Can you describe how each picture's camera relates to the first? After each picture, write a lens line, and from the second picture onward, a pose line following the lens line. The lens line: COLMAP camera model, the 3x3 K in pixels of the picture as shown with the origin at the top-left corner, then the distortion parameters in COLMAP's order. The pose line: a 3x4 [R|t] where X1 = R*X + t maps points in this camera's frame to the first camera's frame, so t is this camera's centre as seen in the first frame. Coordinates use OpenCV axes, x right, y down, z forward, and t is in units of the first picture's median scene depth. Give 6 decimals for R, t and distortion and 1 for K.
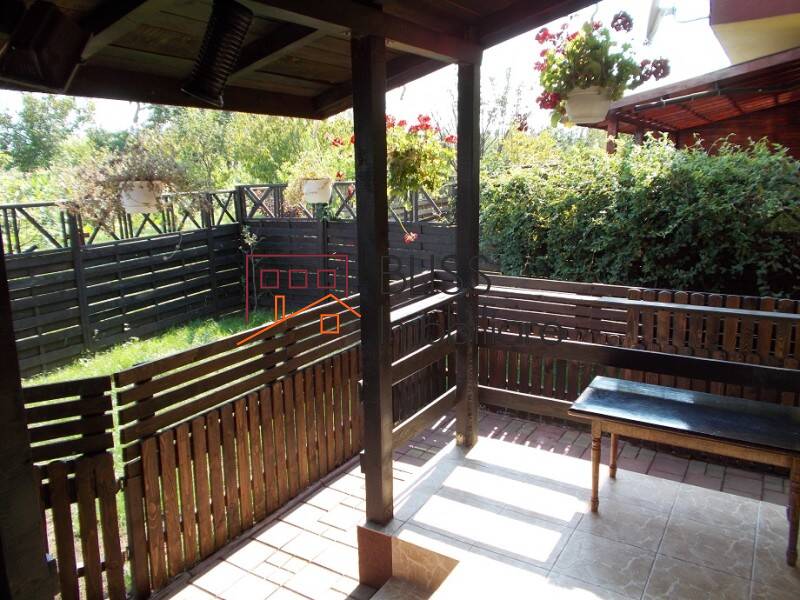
lens RADIAL K [[620.1, 0, 400.0], [0, 620.1, 300.0], [0, 0, 1]] dist [-0.001295, -0.013005]
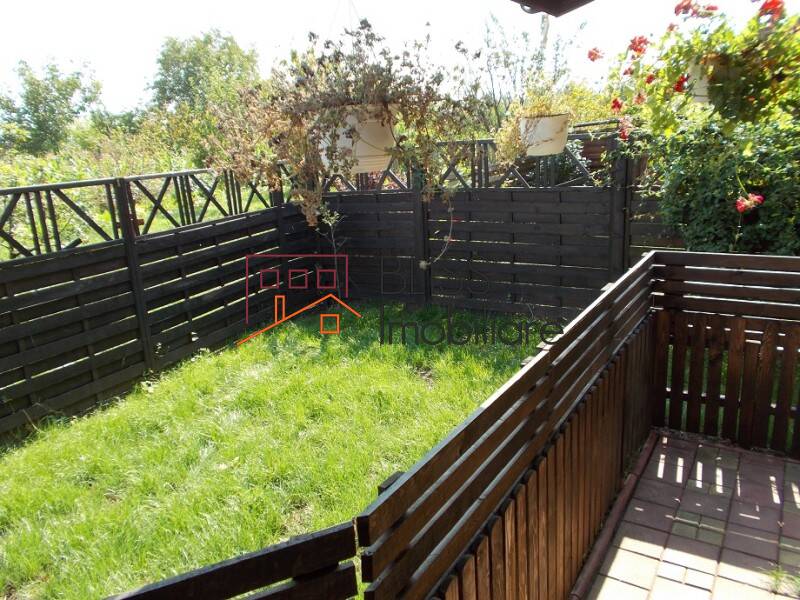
lens RADIAL K [[620.1, 0, 400.0], [0, 620.1, 300.0], [0, 0, 1]] dist [-0.001295, -0.013005]
pose [[0.999055, -0.040941, -0.014579, -0.172653], [0.041521, 0.998255, 0.041991, -0.026523], [0.012835, -0.042557, 0.999012, 0.224670]]
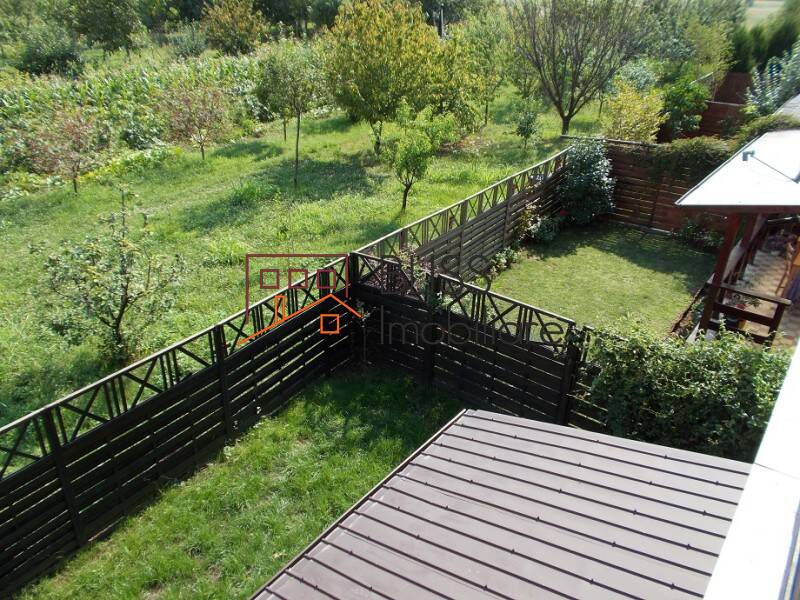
lens RADIAL K [[620.1, 0, 400.0], [0, 620.1, 300.0], [0, 0, 1]] dist [-0.001295, -0.013005]
pose [[0.993072, 0.093752, -0.070837, -0.127605], [-0.072514, 0.963320, 0.258374, -0.483913], [0.092462, -0.251447, 0.963444, -0.020232]]
